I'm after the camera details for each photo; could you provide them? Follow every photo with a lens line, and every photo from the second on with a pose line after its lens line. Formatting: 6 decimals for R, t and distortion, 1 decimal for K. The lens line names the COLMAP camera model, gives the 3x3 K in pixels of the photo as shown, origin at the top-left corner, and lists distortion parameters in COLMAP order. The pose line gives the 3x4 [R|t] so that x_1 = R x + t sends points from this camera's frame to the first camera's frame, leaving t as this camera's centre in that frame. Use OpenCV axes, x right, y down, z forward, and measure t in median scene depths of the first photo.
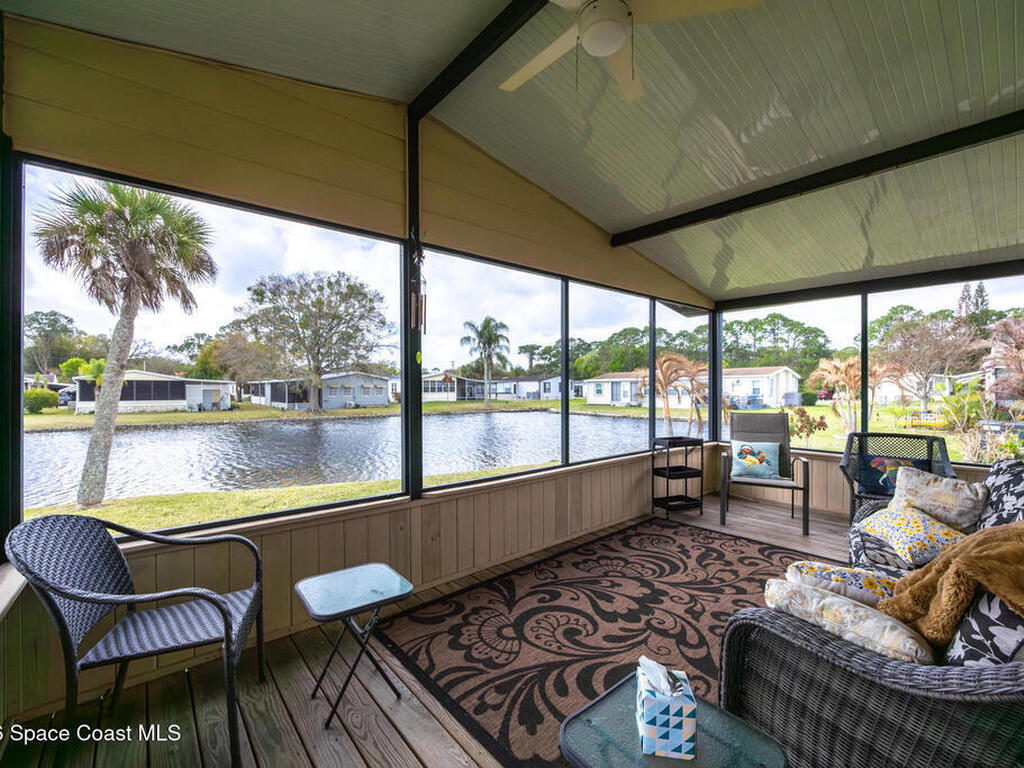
lens RADIAL K [[439.7, 0, 512.0], [0, 439.7, 384.0], [0, 0, 1]] dist [-0.001366, -0.000140]
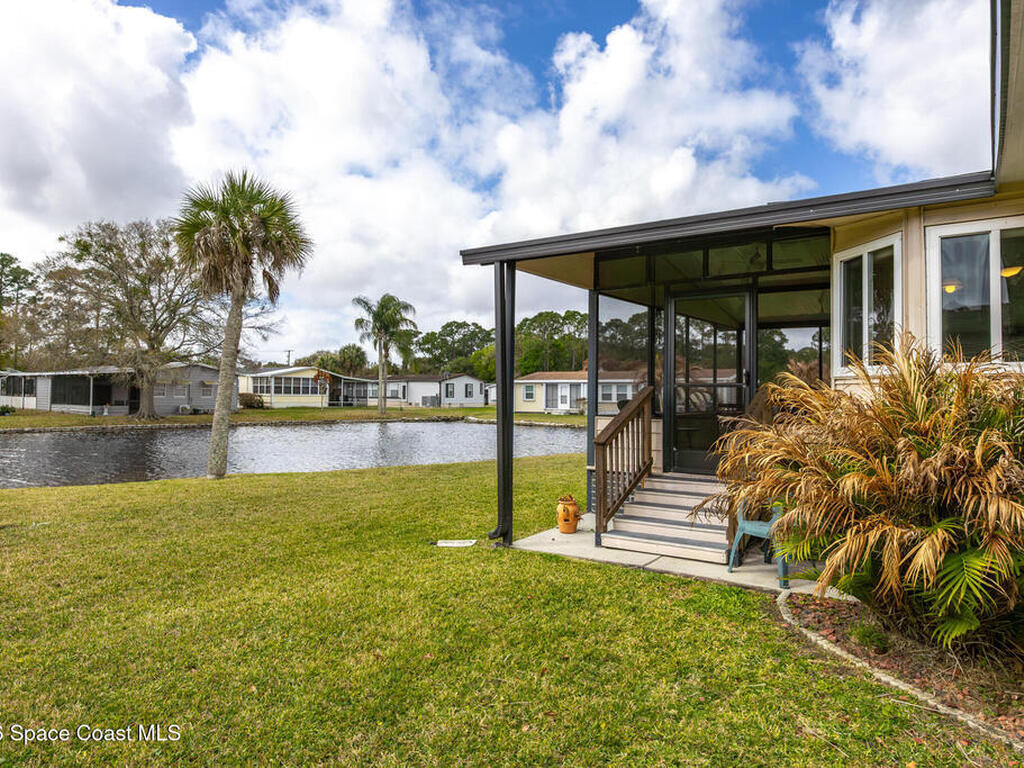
lens RADIAL K [[676.1, 0, 512.0], [0, 676.1, 384.0], [0, 0, 1]] dist [0.001262, -0.000102]
pose [[0.970052, 0.019702, 0.242095, -0.104919], [-0.017826, 0.999792, -0.009934, 0.007166], [-0.242241, 0.005321, 0.970202, -0.134622]]
